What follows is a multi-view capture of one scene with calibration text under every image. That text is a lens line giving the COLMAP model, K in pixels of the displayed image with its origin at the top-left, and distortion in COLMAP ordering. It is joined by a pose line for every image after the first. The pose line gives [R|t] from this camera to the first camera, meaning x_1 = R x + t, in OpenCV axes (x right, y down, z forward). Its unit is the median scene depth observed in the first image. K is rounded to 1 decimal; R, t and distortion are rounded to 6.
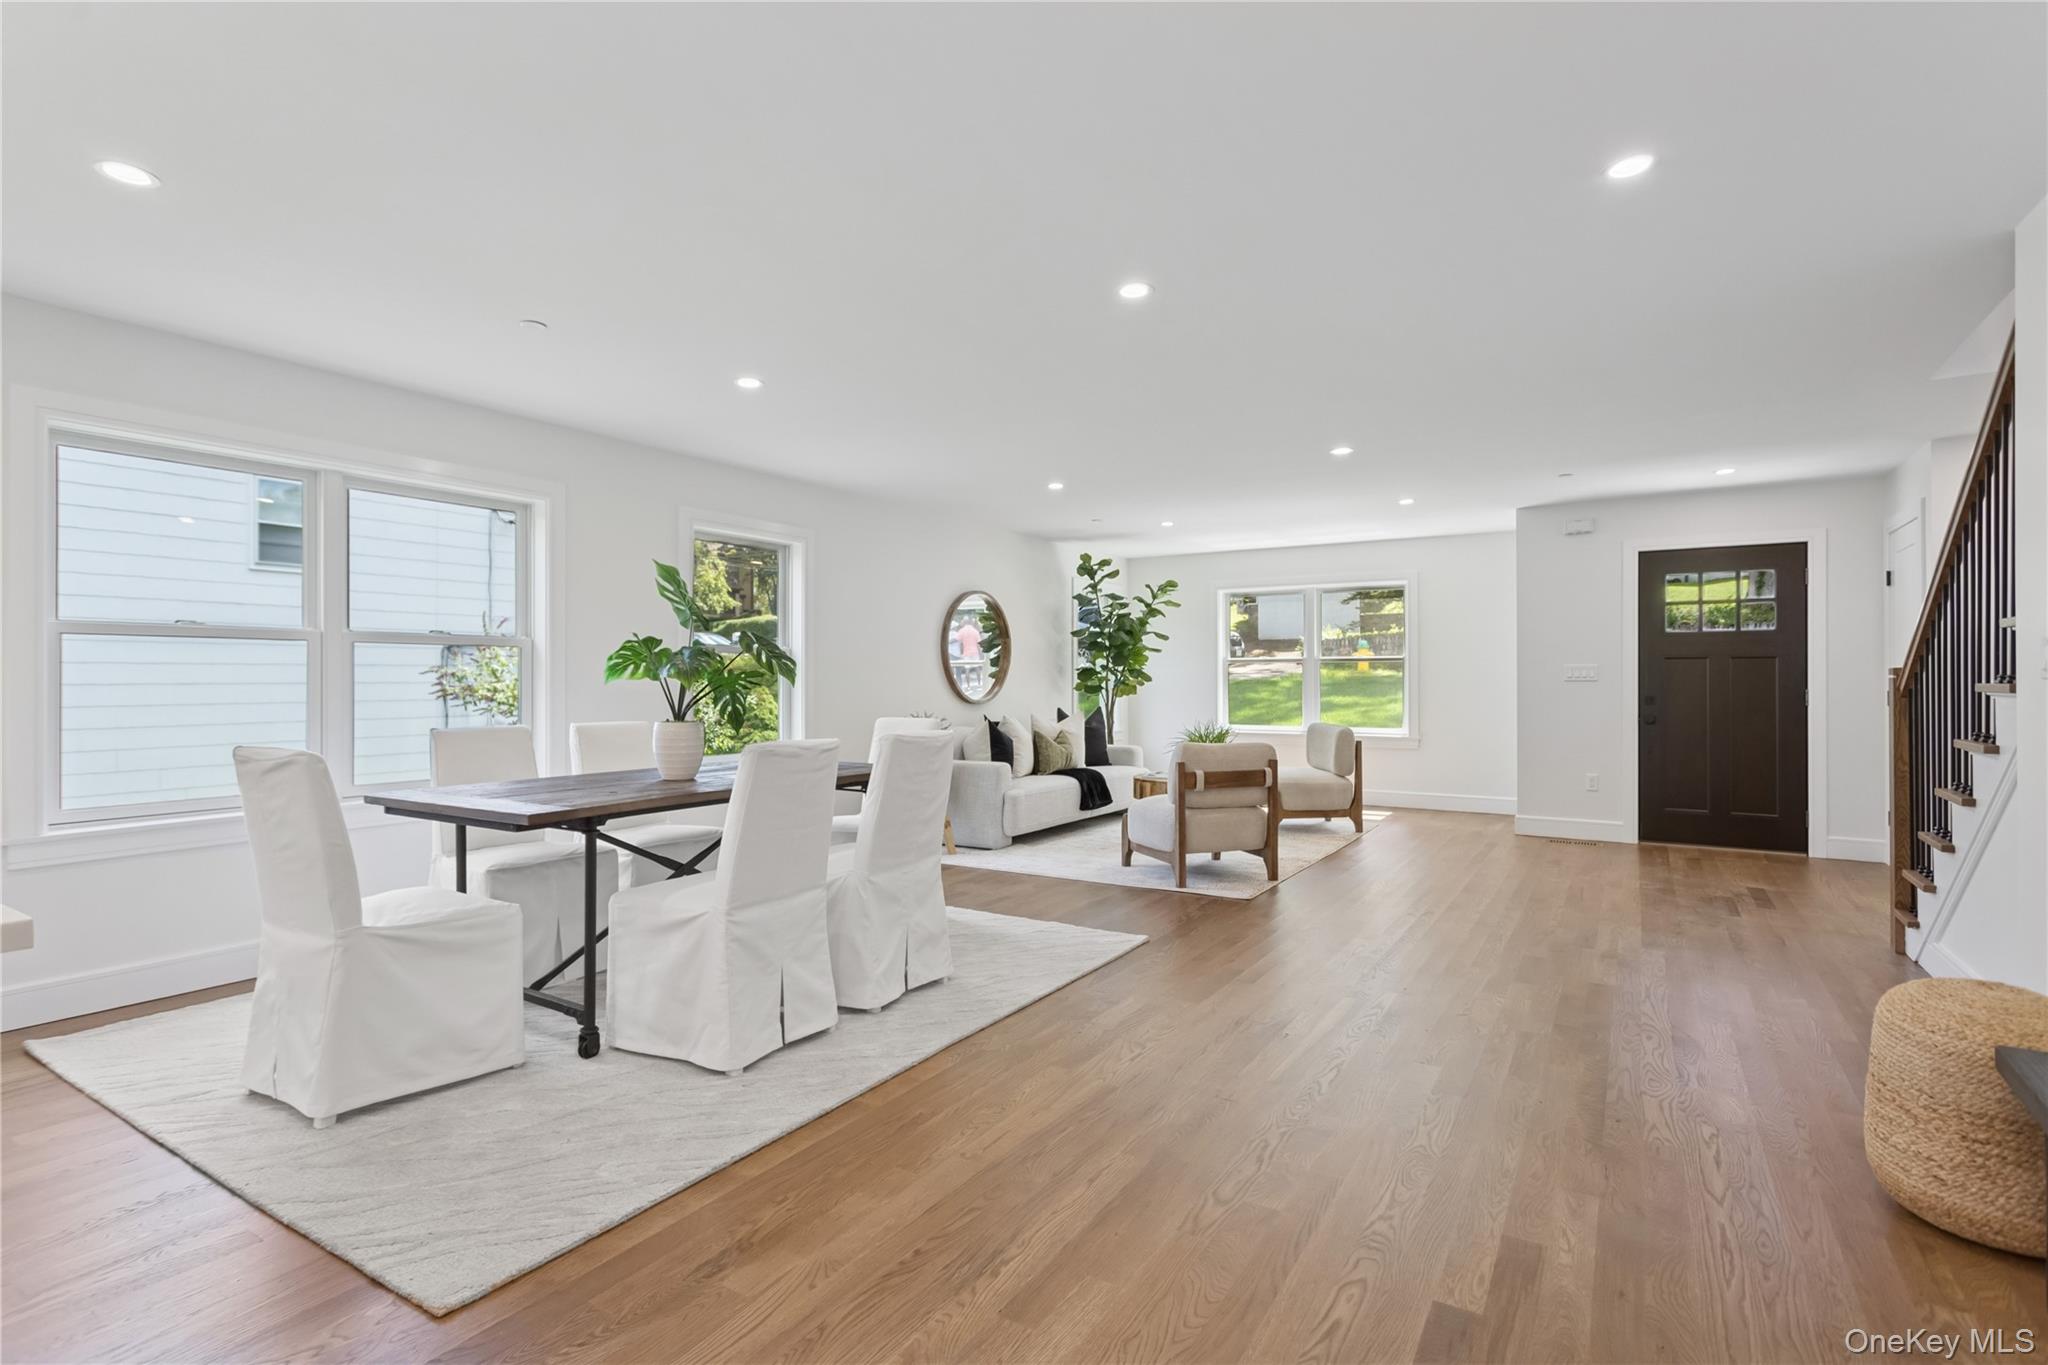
lens RADIAL K [[969.0, 0, 1096.1], [0, 969.0, 682.8], [0, 0, 1]] dist [0.000078, -0.000234]
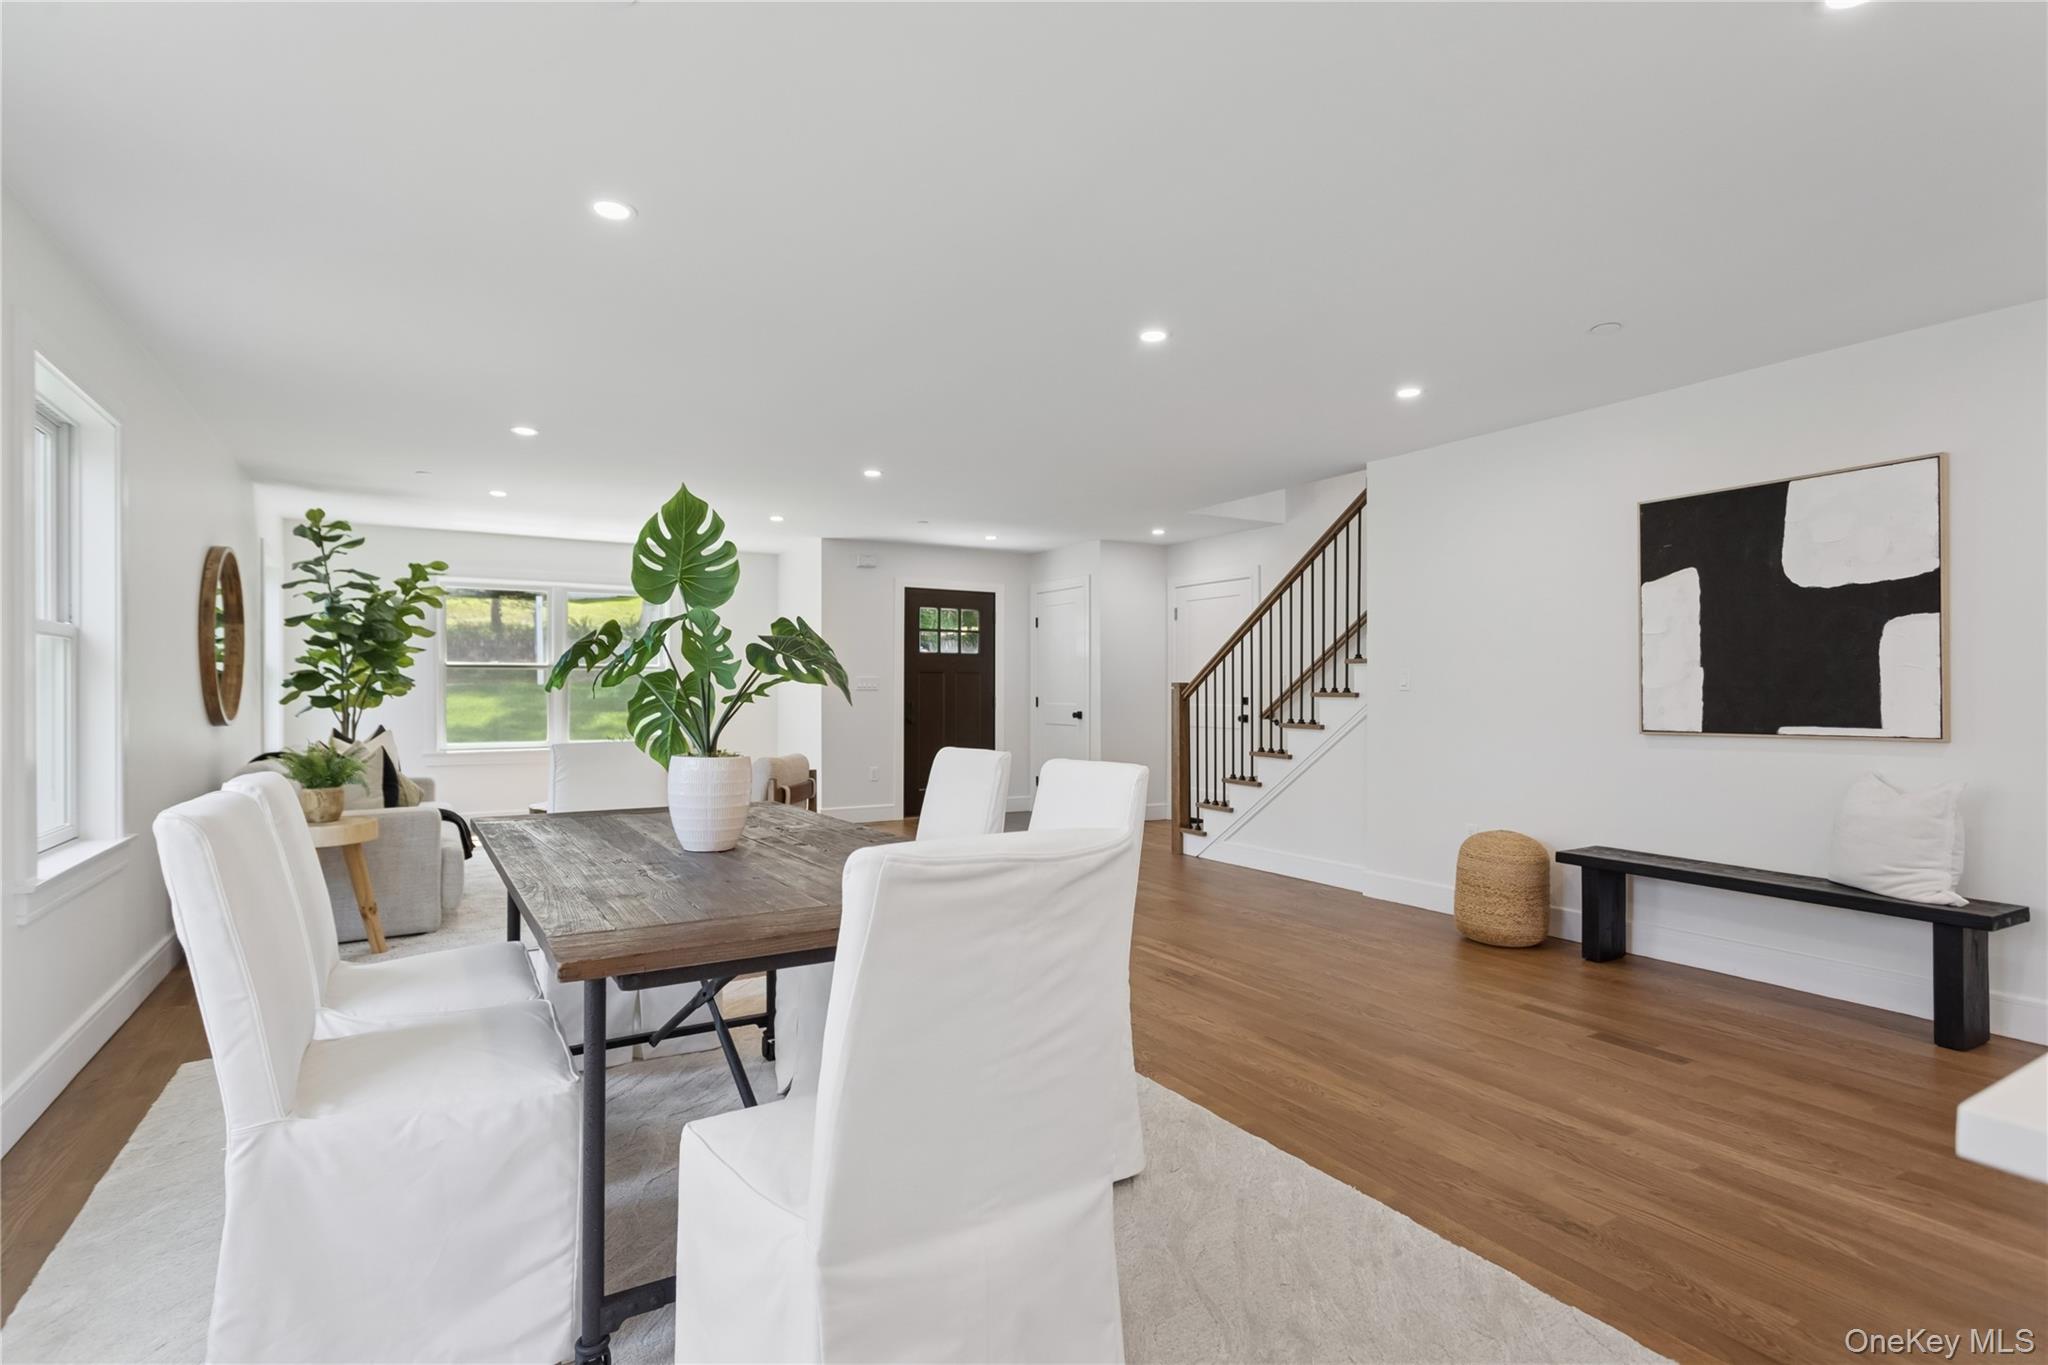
lens RADIAL K [[969.0, 0, 969.9], [0, 969.0, 689.2], [0, 0, 1]] dist [0.000078, -0.000234]
pose [[0.495264, 0.002387, 0.868739, -0.515502], [0.001110, 0.999994, -0.003380, 0.000584], [-0.868742, 0.002639, 0.495258, 0.321391]]
